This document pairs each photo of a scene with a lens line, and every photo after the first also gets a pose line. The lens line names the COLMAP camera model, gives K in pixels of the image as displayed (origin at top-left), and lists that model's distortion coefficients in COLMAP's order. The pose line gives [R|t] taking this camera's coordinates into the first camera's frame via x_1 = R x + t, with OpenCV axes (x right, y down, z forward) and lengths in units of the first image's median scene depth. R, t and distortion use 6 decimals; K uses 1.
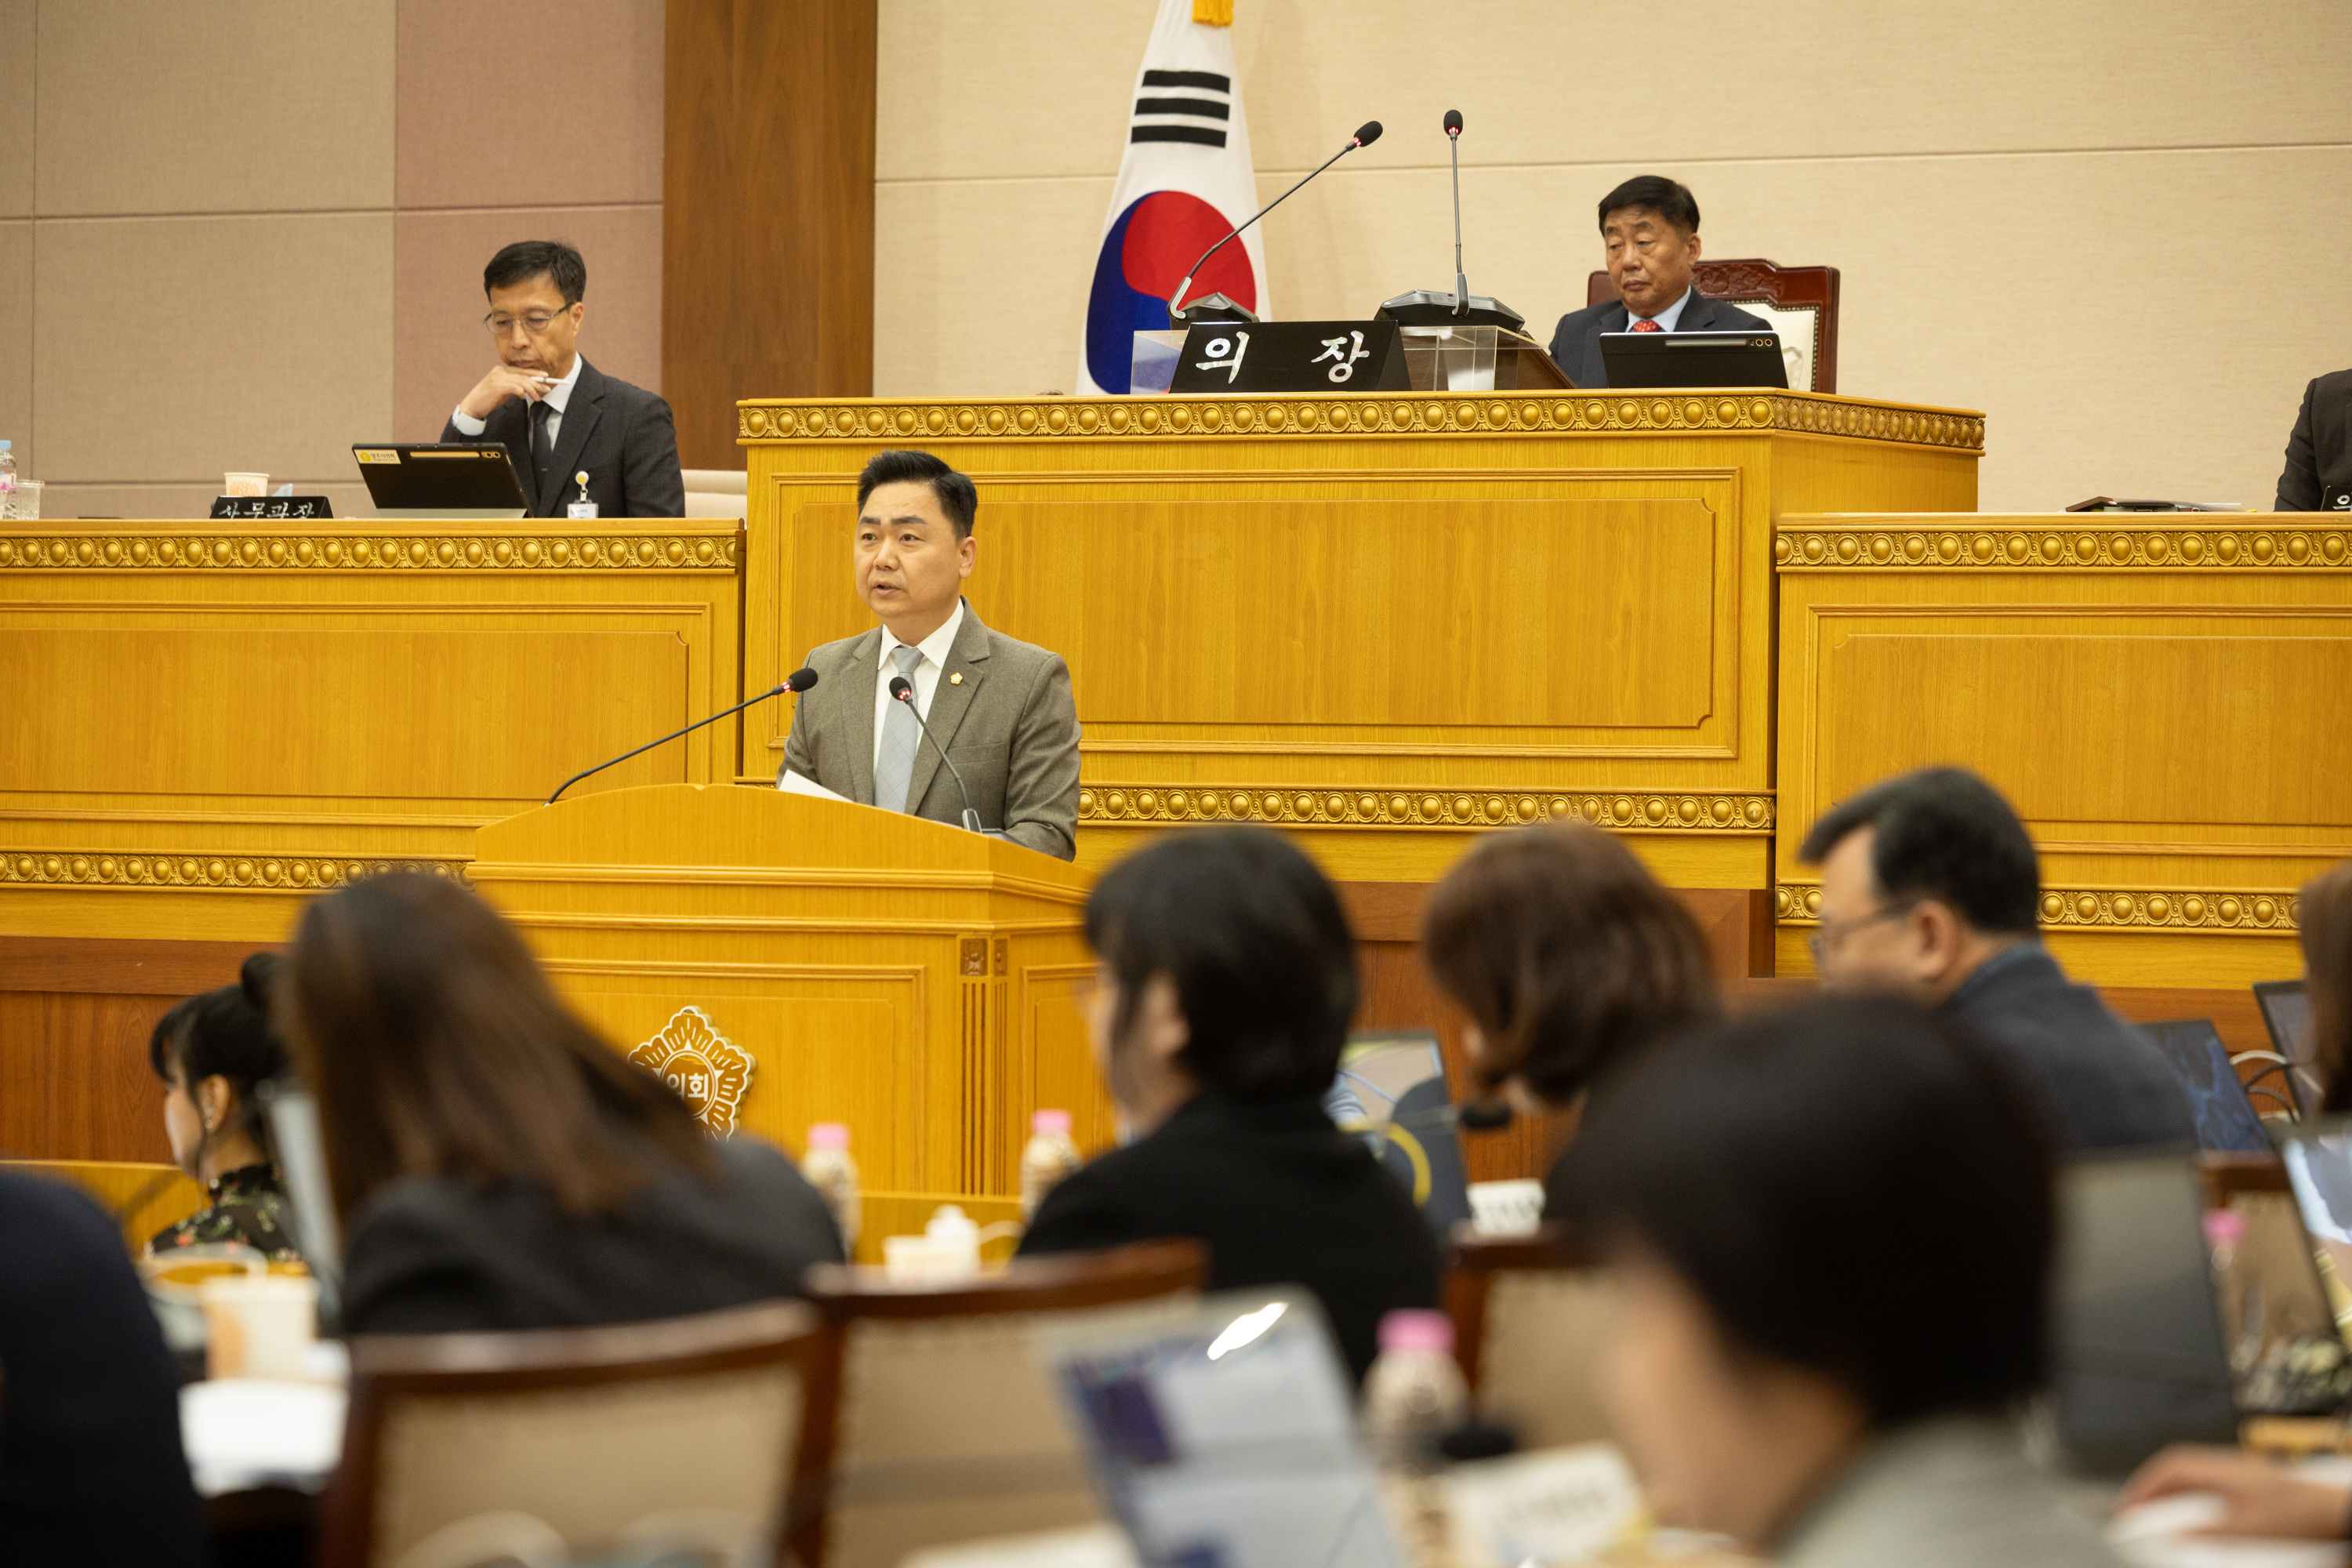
lens RADIAL K [[8645.9, 0, 1068.6], [0, 8645.9, 825.9], [0, 0, 1]] dist [0.076501, 0.000000]
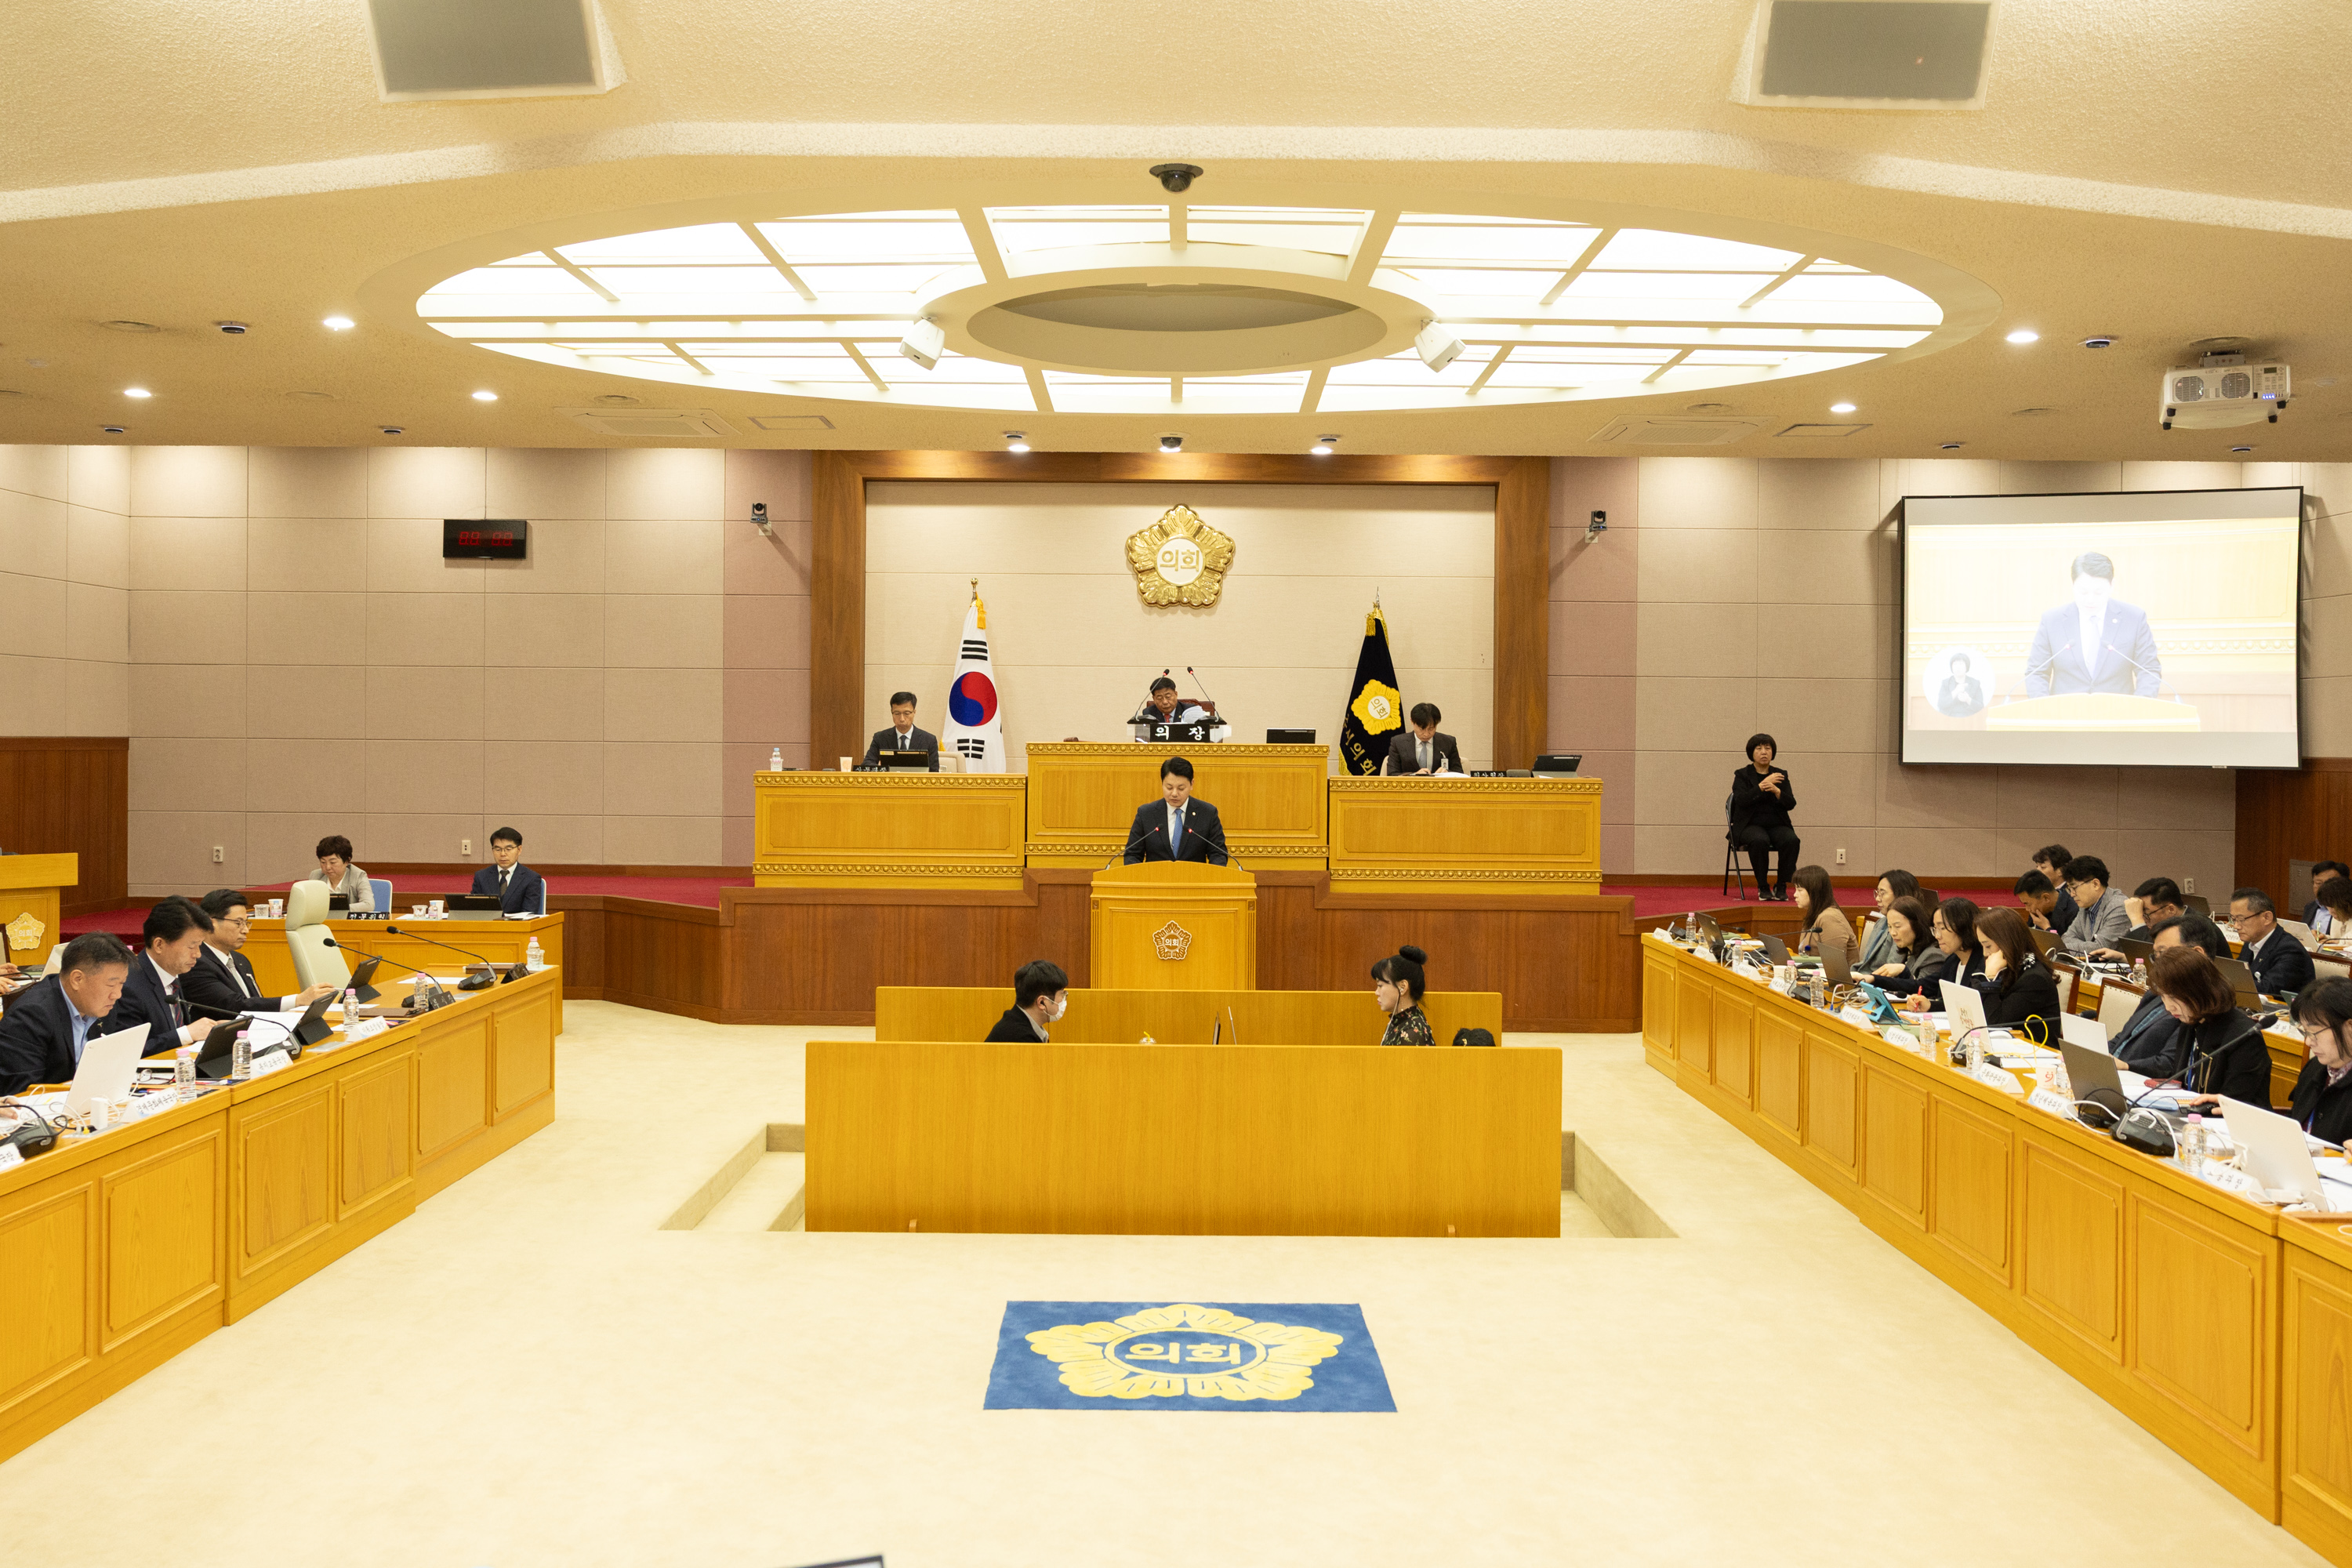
lens RADIAL K [[1963.3, 0, 1133.7], [0, 1963.3, 787.5], [0, 0, 1]] dist [-0.007422, 0.018725]
pose [[0.887006, -0.015036, 0.461514, -0.398941], [0.005744, 0.999752, 0.021531, -0.048908], [-0.461723, -0.016448, 0.886872, 0.232391]]
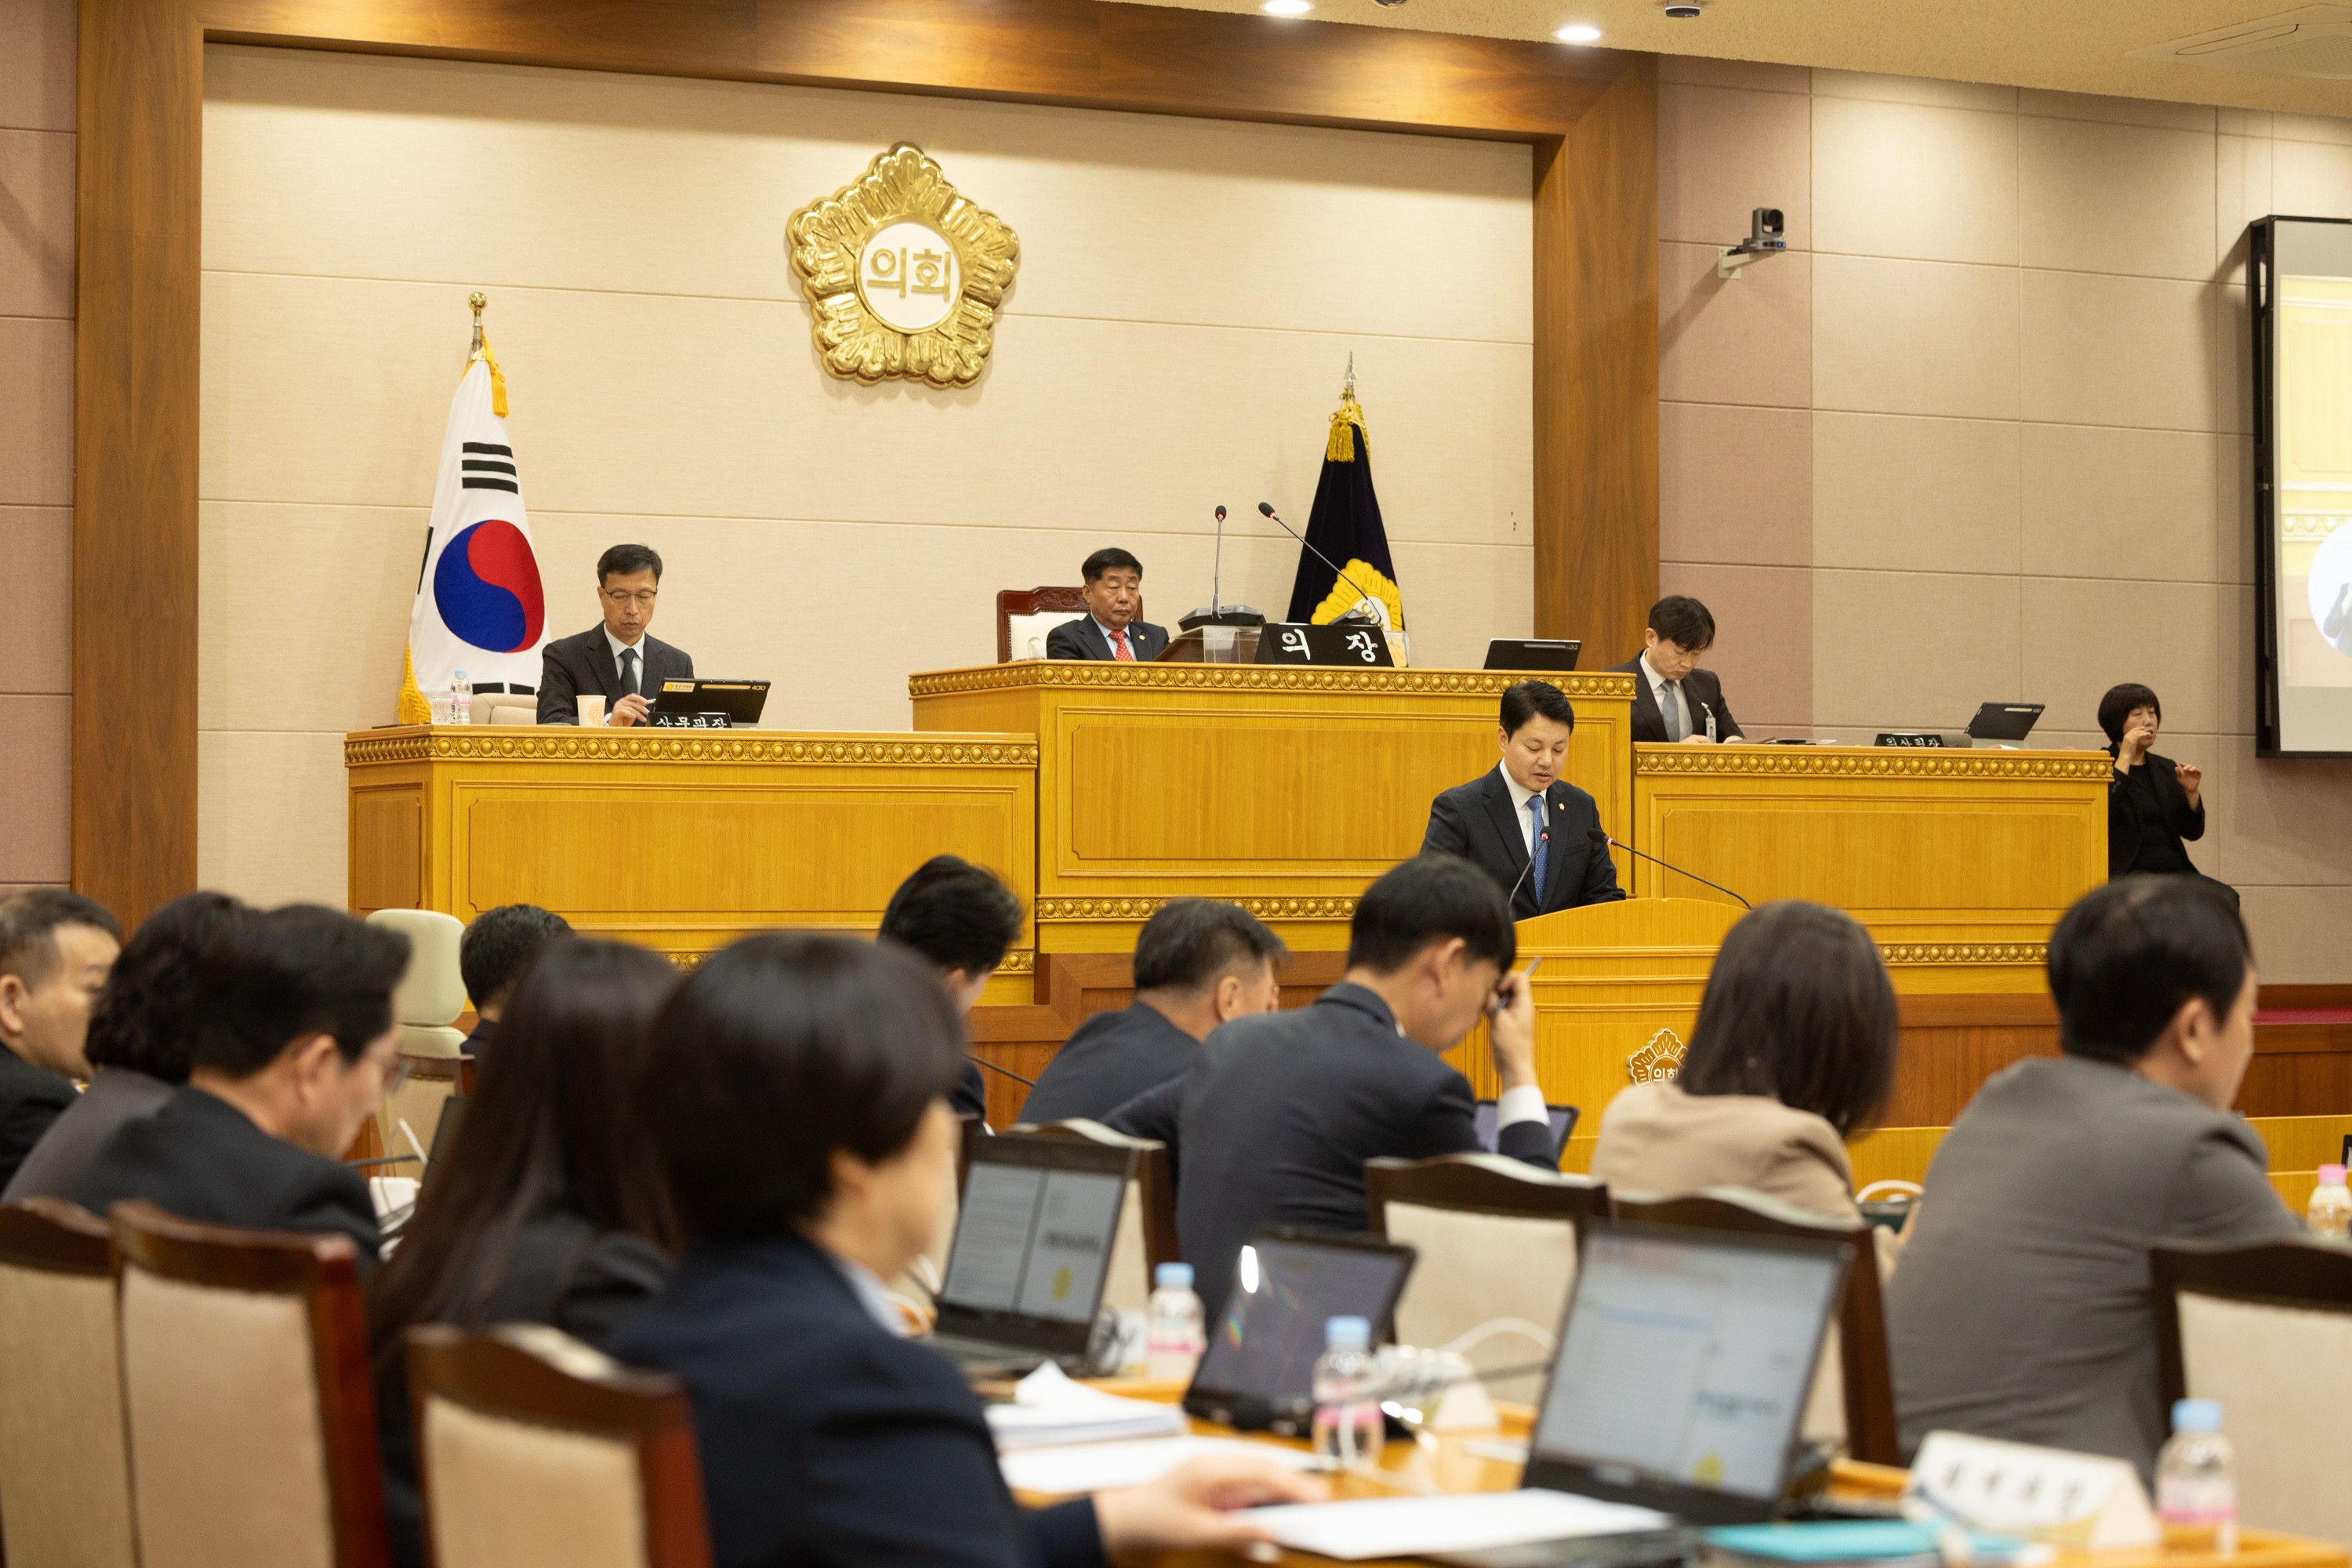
lens RADIAL K [[5071.9, 0, 1092.6], [0, 5071.9, 872.7], [0, 0, 1]] dist [-0.078841, 0.000000]
pose [[0.573574, -0.009402, 0.819100, -0.825895], [0.012787, 0.999915, 0.002523, -0.012362], [-0.819054, 0.009027, 0.573646, 0.463877]]
